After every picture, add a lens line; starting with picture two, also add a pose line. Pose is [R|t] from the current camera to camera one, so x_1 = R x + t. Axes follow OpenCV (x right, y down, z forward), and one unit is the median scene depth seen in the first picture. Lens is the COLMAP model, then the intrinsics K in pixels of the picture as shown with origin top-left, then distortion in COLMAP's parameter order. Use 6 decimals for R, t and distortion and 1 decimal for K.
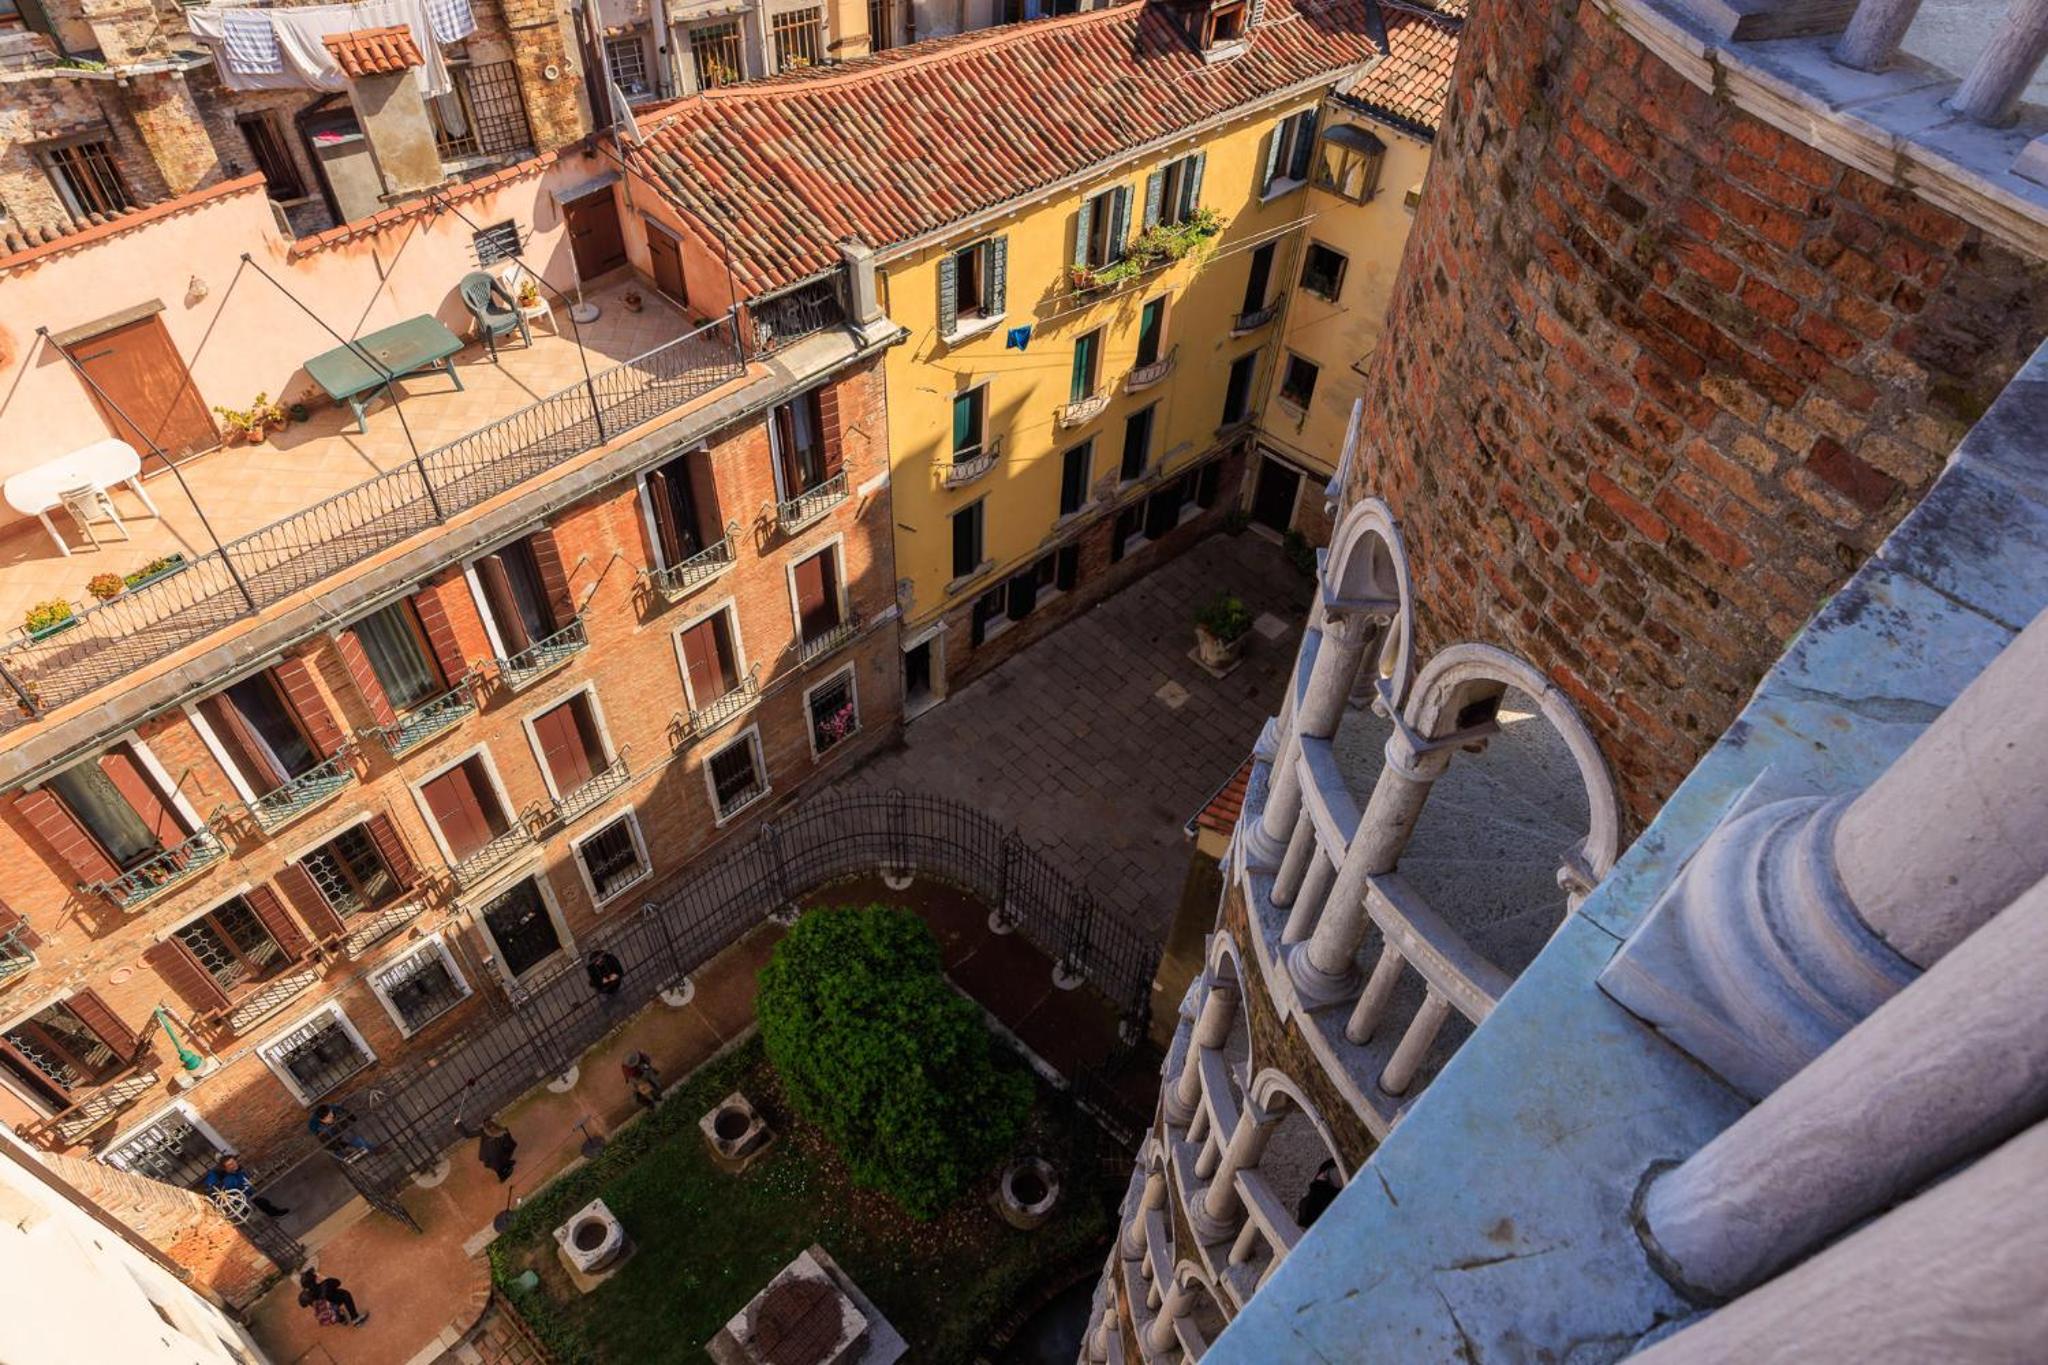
lens RADIAL K [[1355.7, 0, 1038.7], [0, 1355.7, 684.7], [0, 0, 1]] dist [-0.000413, -0.000836]
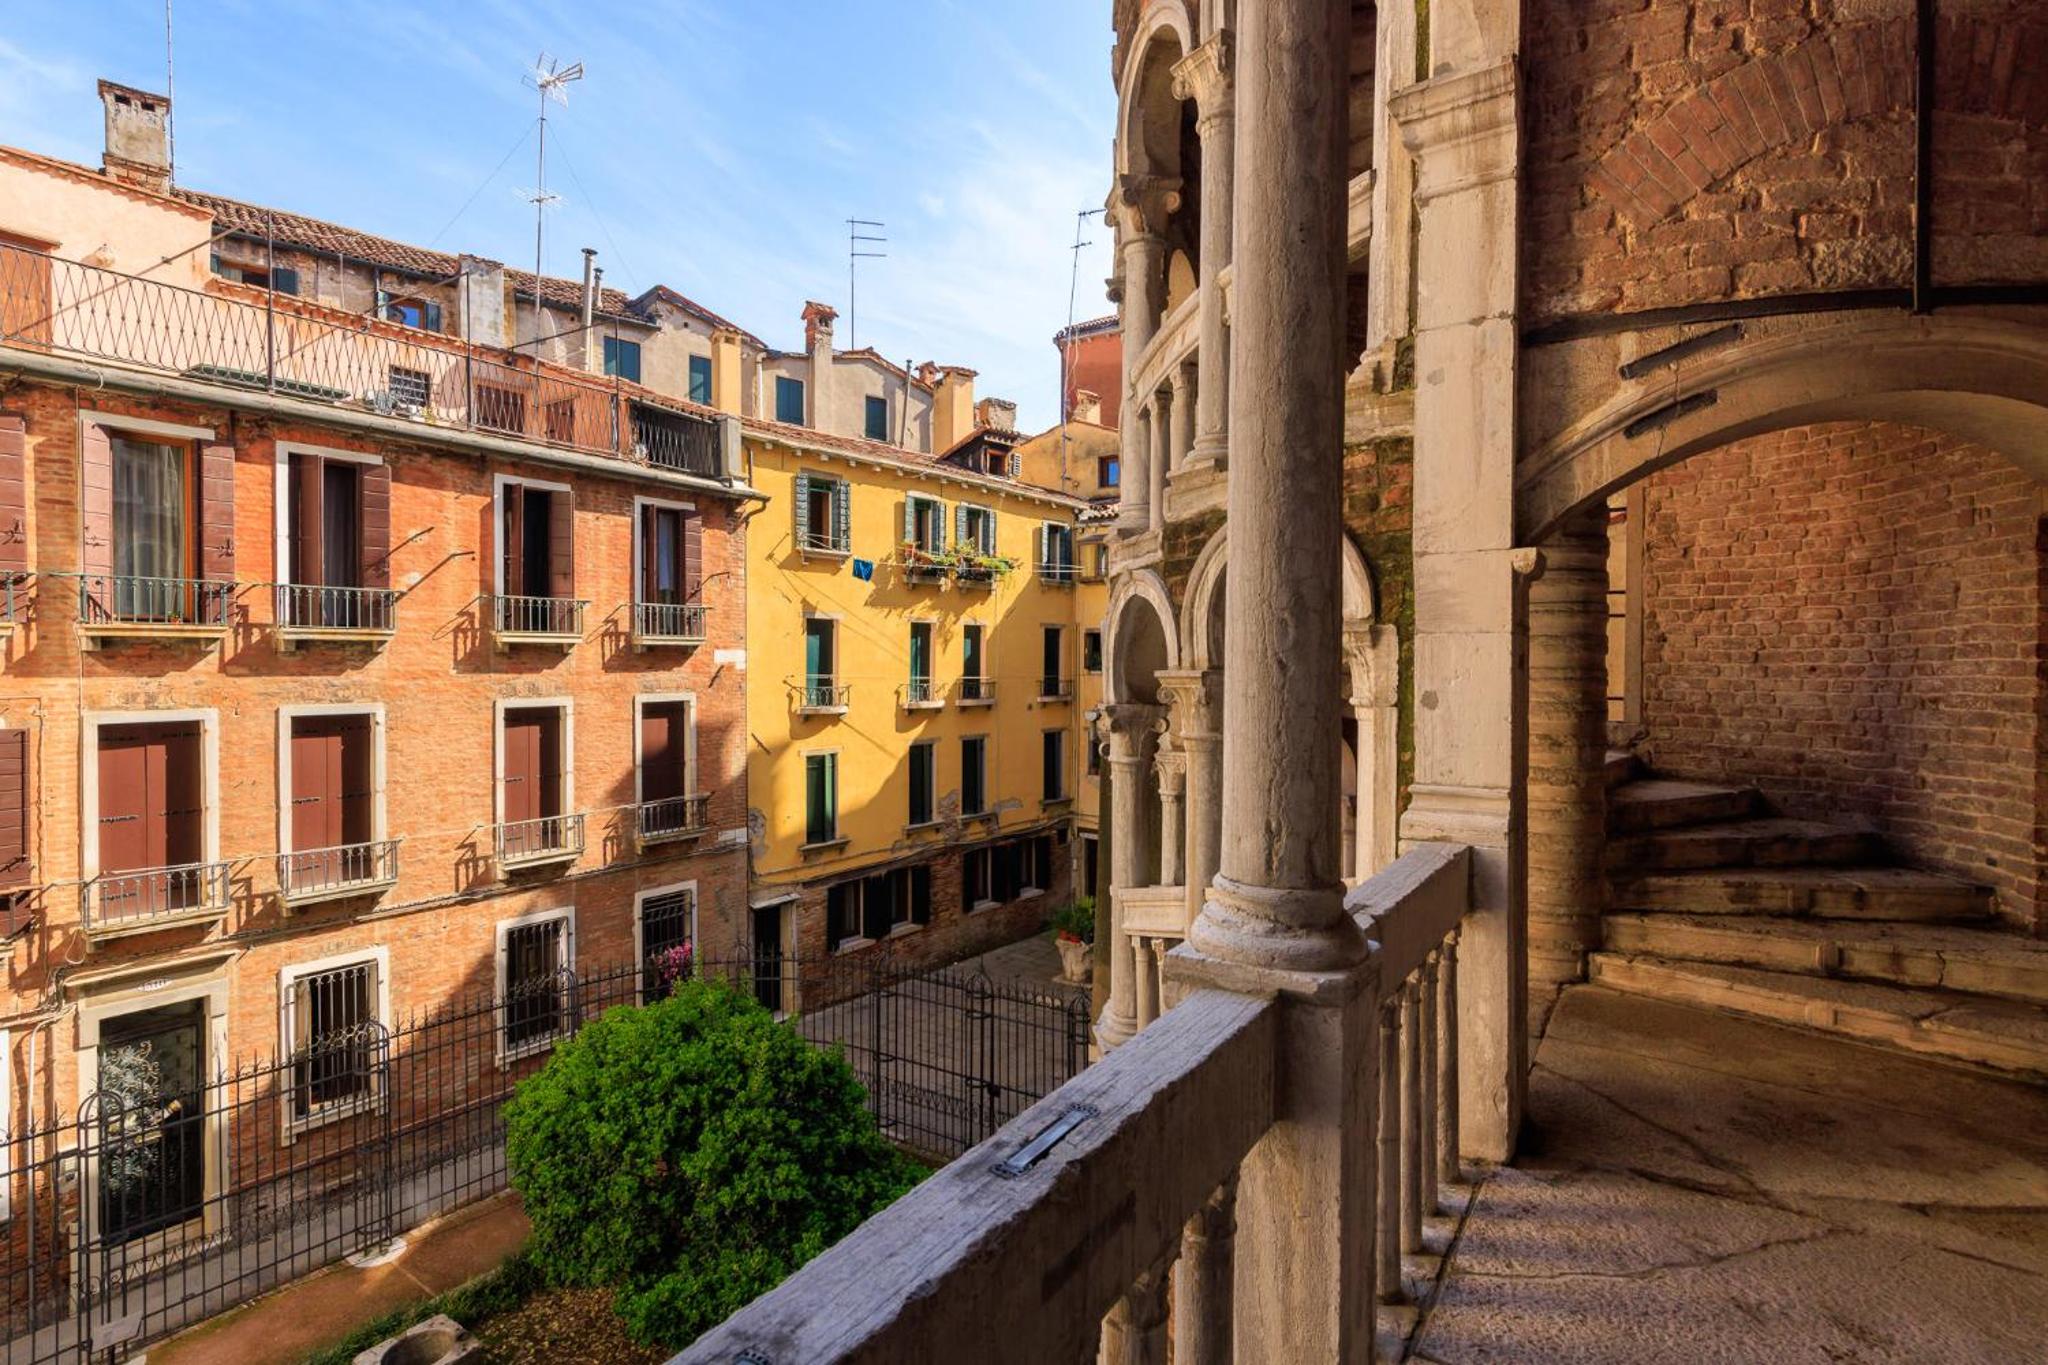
lens RADIAL K [[1033.2, 0, 1049.5], [0, 1033.2, 681.4], [0, 0, 1]] dist [-0.001058, 0.012176]
pose [[0.977810, -0.048399, 0.203825, -0.040201], [0.185439, 0.652624, -0.734639, 0.462091], [-0.097465, 0.756135, 0.647117, 0.434563]]
